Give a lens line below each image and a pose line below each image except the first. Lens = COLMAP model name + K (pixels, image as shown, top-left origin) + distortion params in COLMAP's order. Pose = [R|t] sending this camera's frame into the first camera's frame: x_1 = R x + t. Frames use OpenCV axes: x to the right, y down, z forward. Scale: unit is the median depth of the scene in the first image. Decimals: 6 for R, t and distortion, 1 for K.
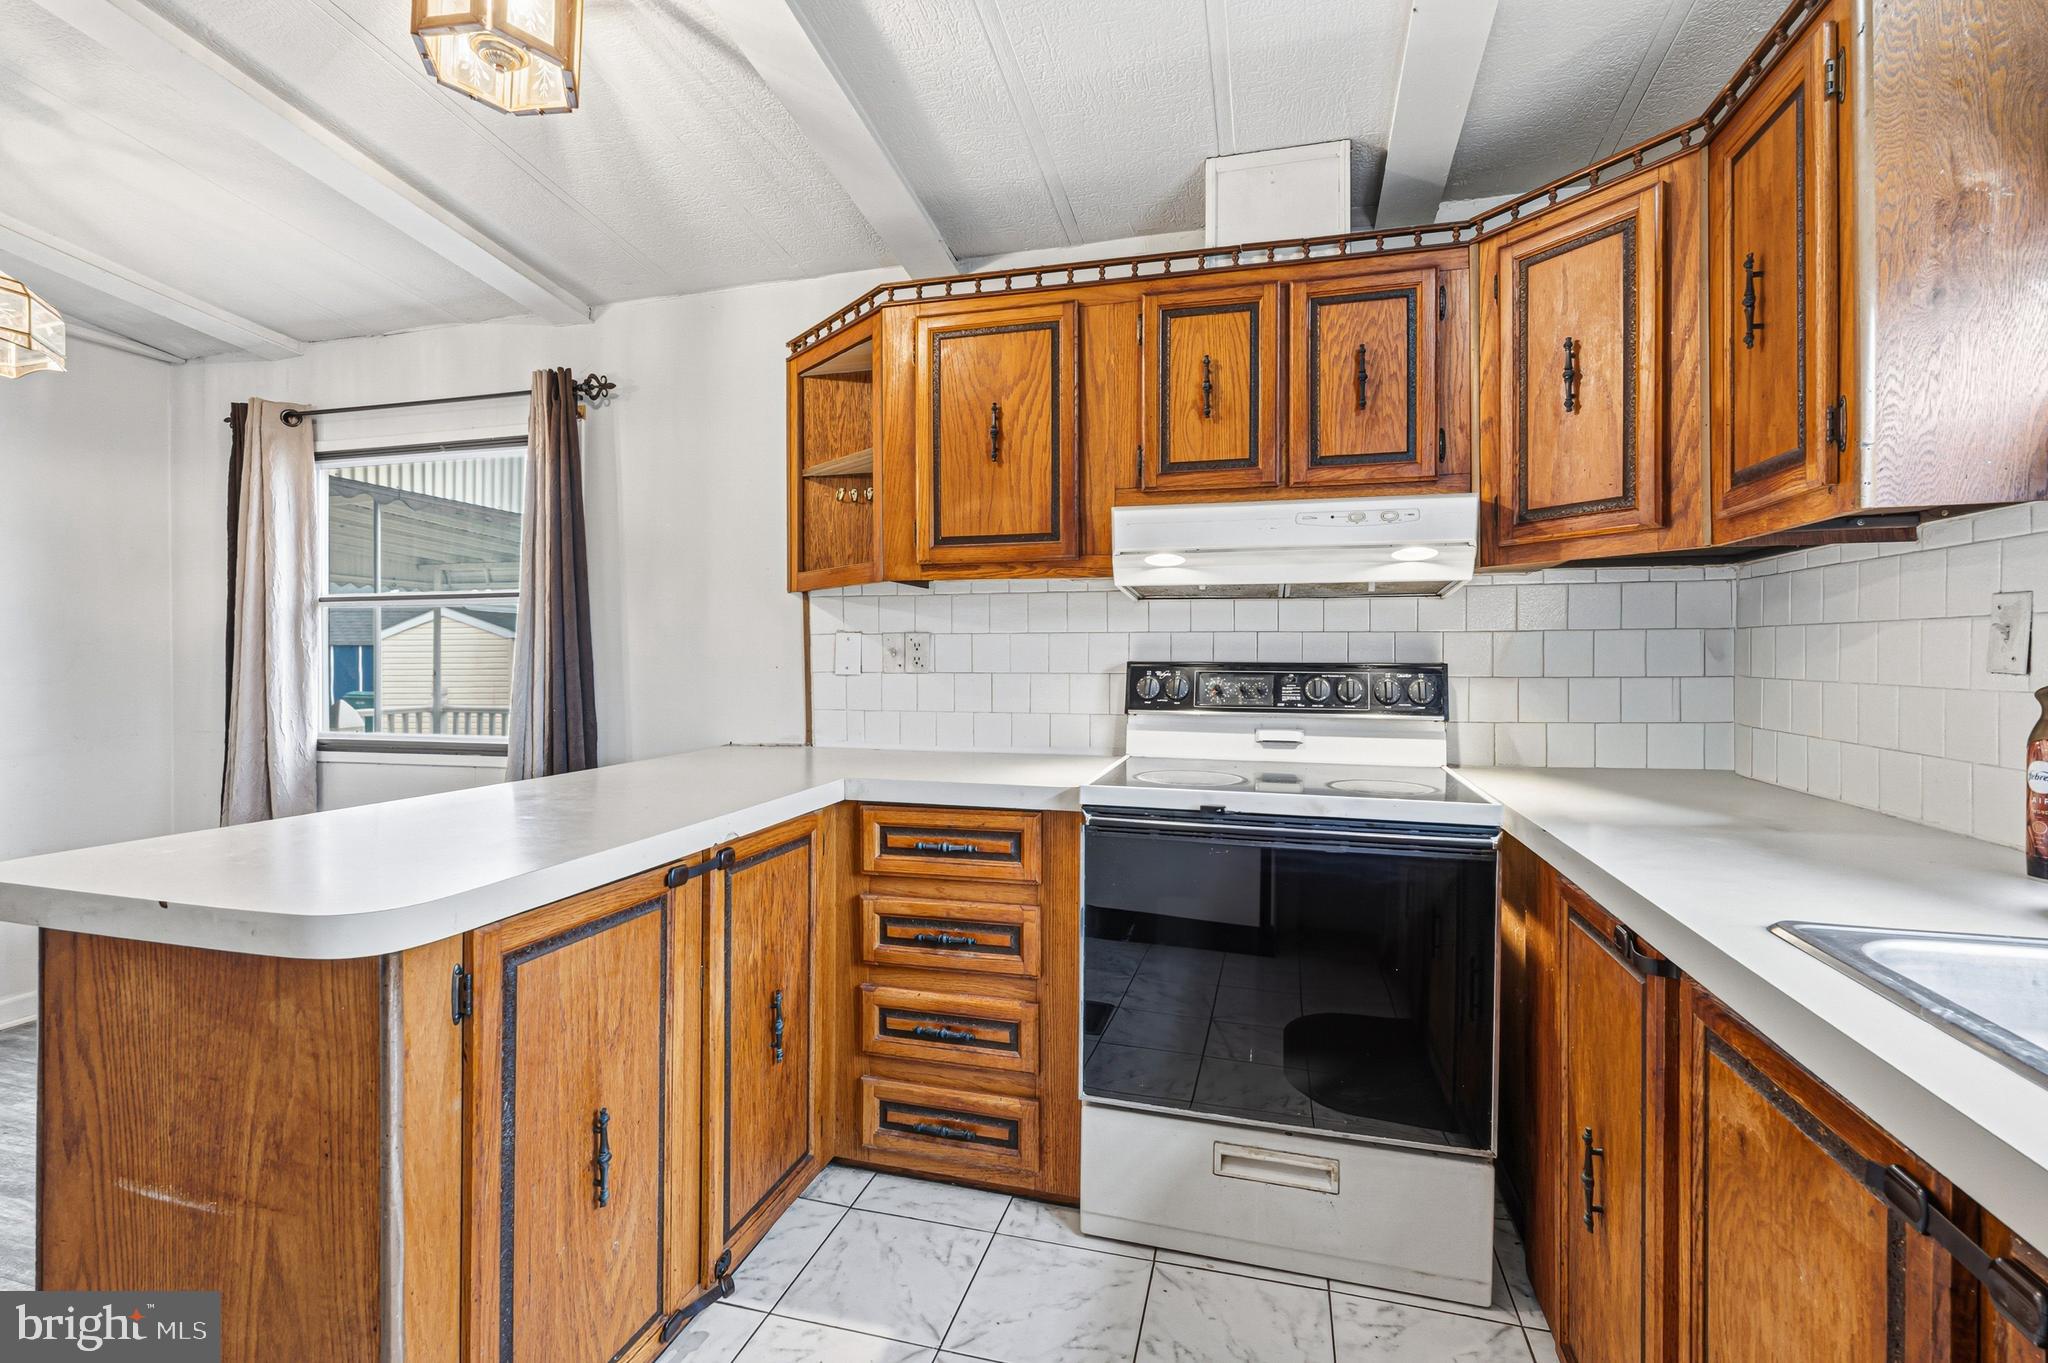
lens RADIAL K [[915.9, 0, 1025.7], [0, 915.9, 668.5], [0, 0, 1]] dist [-0.007026, 0.000695]
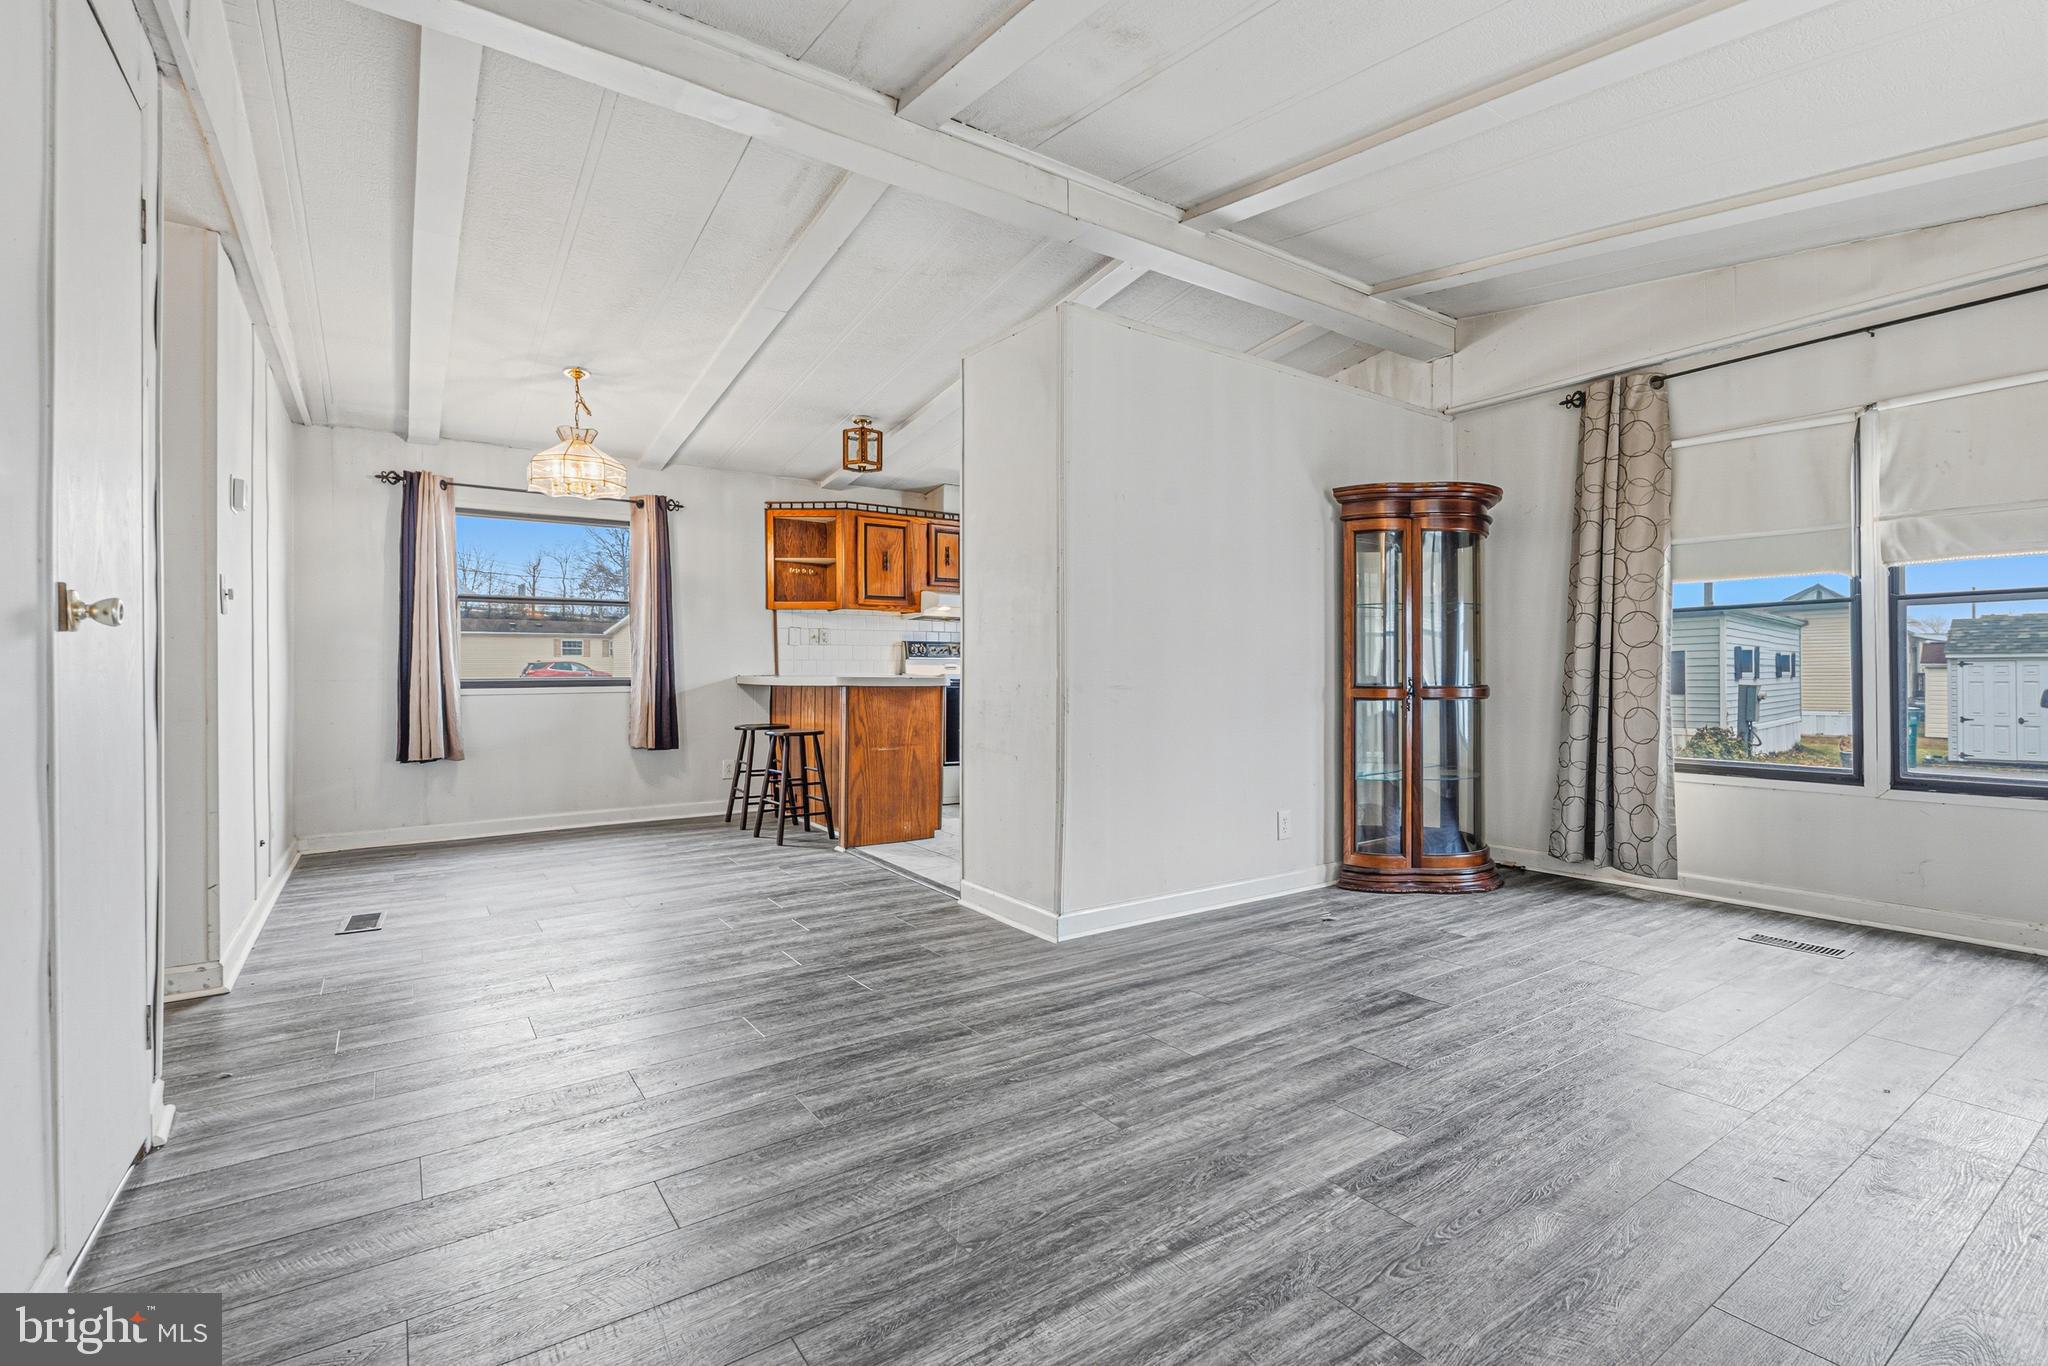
lens RADIAL K [[915.9, 0, 1025.7], [0, 915.9, 670.0], [0, 0, 1]] dist [-0.007026, 0.000695]
pose [[0.647331, -0.001300, 0.762208, -2.034415], [0.011684, 0.999898, -0.008218, 0.124176], [-0.762120, 0.014226, 0.647280, -1.268426]]
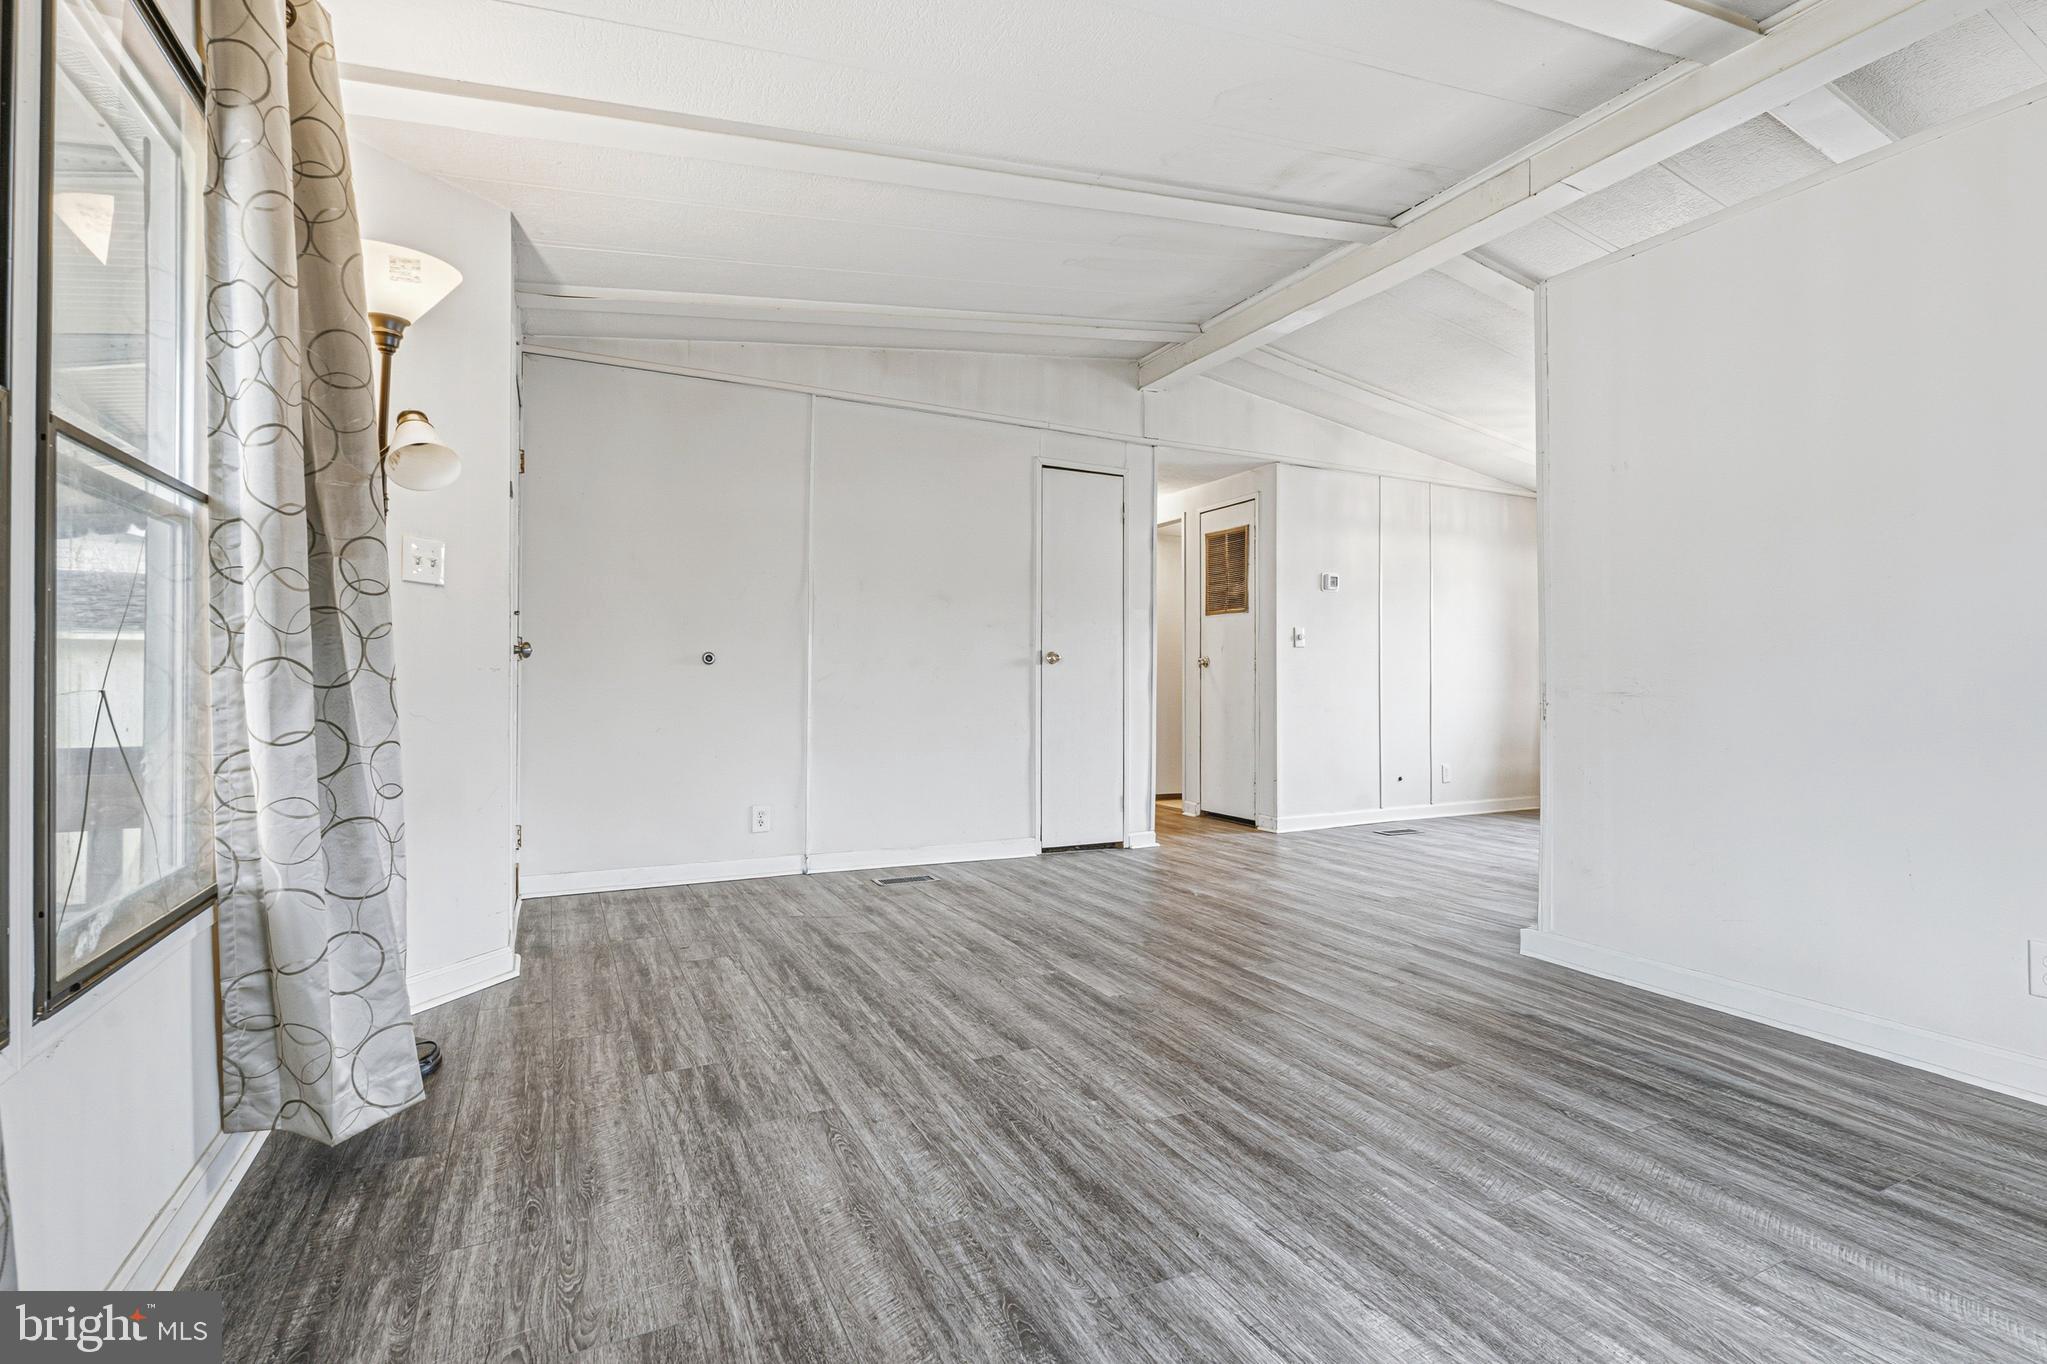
lens RADIAL K [[940.8, 0, 1025.0], [0, 940.8, 678.6], [0, 0, 1]] dist [-0.001515, 0.000177]
pose [[0.670909, 0.000348, -0.741540, -0.276326], [-0.011475, 0.999885, -0.009912, 0.143524], [0.741451, 0.015160, 0.670836, -1.927948]]
